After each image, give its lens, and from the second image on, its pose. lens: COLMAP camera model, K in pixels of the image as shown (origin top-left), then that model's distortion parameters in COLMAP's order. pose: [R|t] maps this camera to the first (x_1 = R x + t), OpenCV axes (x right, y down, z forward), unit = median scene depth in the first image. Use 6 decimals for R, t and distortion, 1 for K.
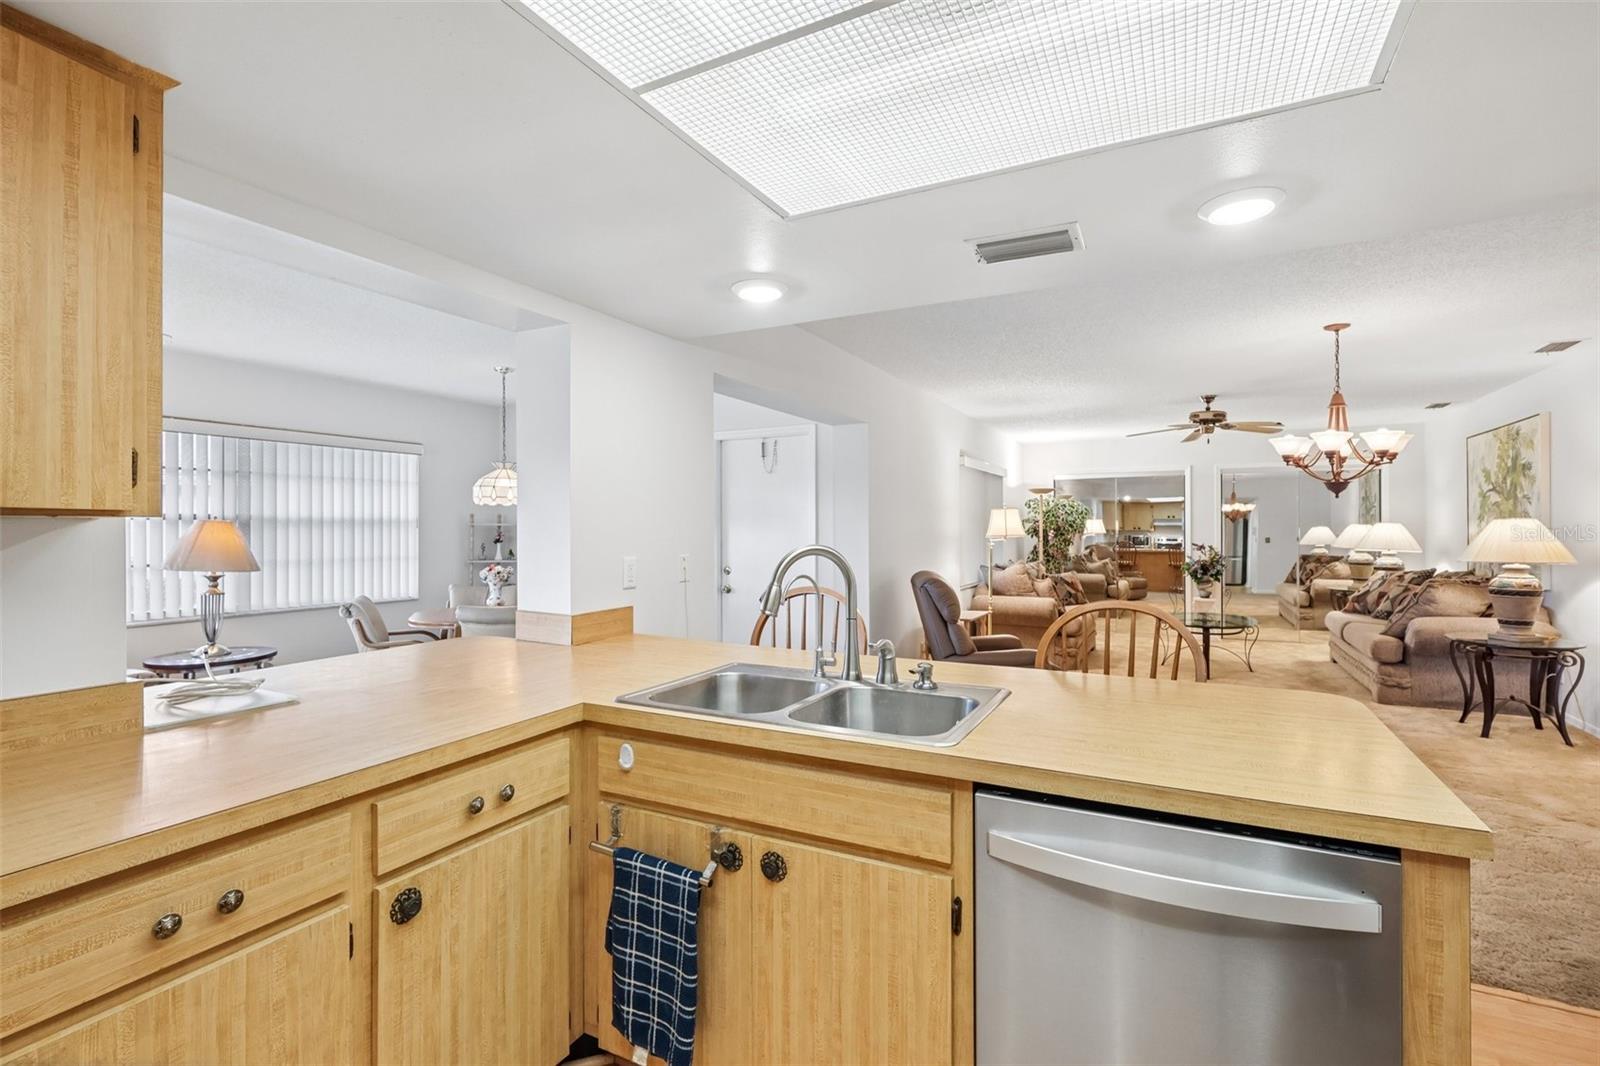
lens RADIAL K [[742.6, 0, 800.4], [0, 742.6, 530.8], [0, 0, 1]] dist [-0.000570, 0.000169]
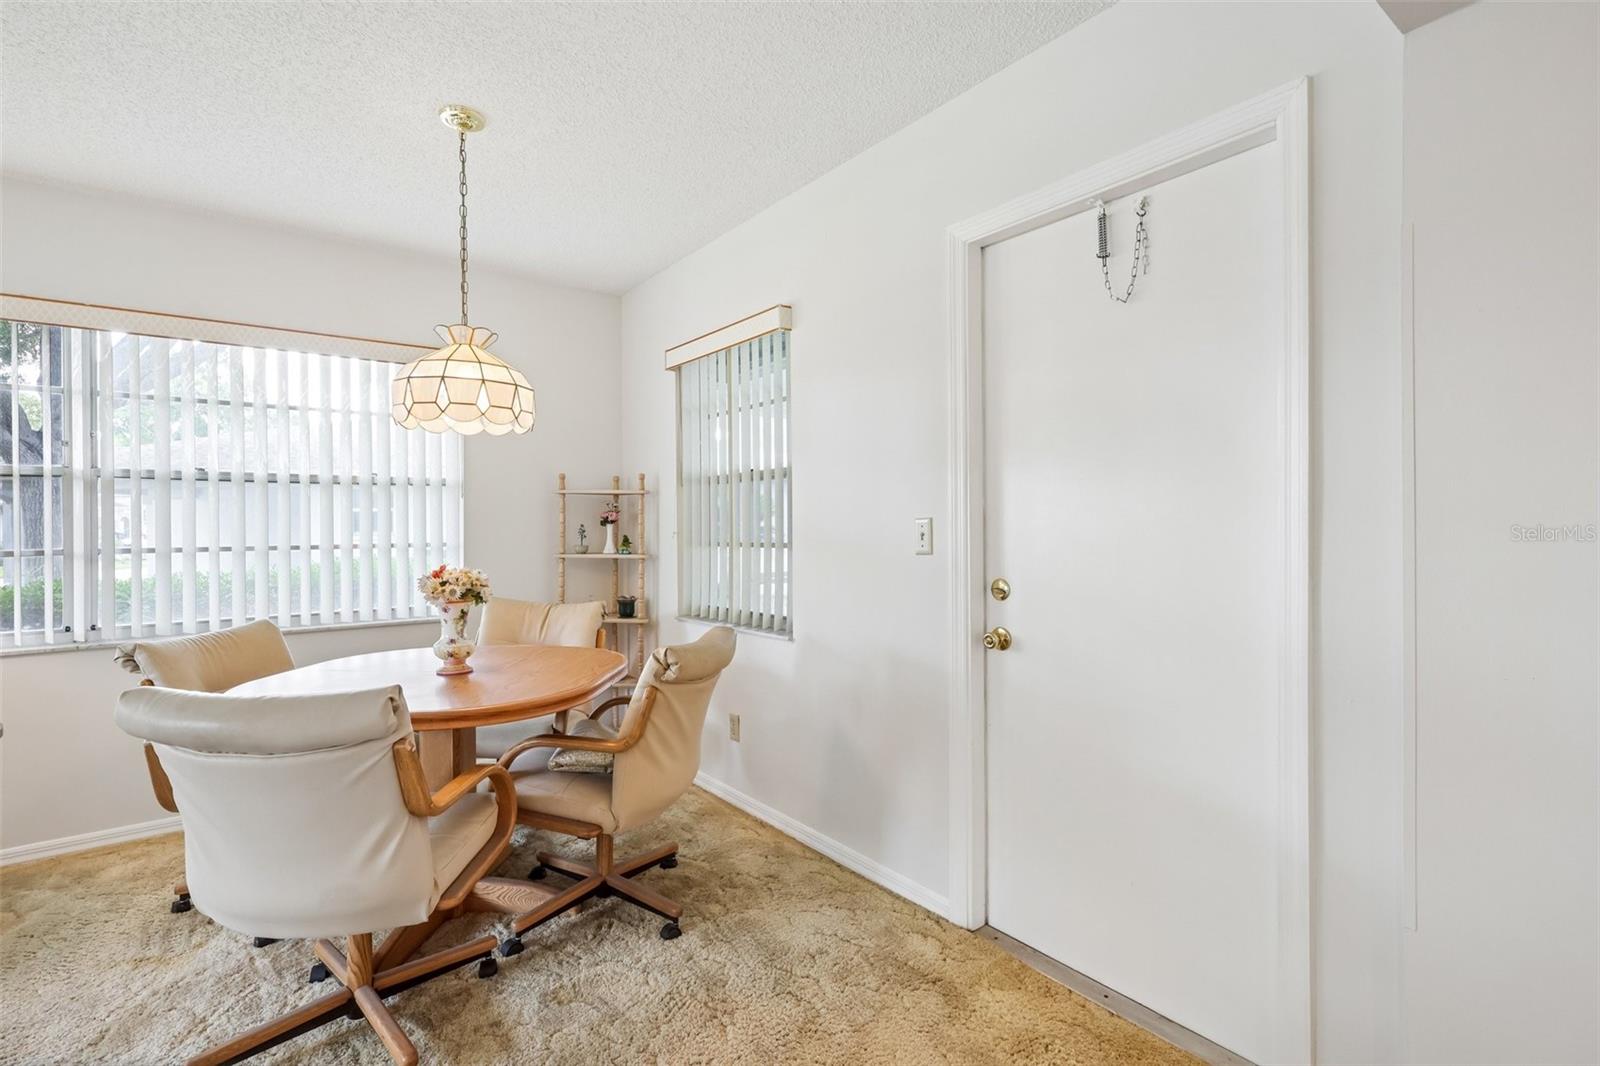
lens RADIAL K [[742.6, 0, 797.5], [0, 742.6, 530.0], [0, 0, 1]] dist [-0.000570, 0.000169]
pose [[0.906035, -0.000845, -0.423202, -0.032505], [0.002181, 0.999994, 0.002672, 0.022650], [0.423198, -0.003344, 0.906031, 0.625506]]
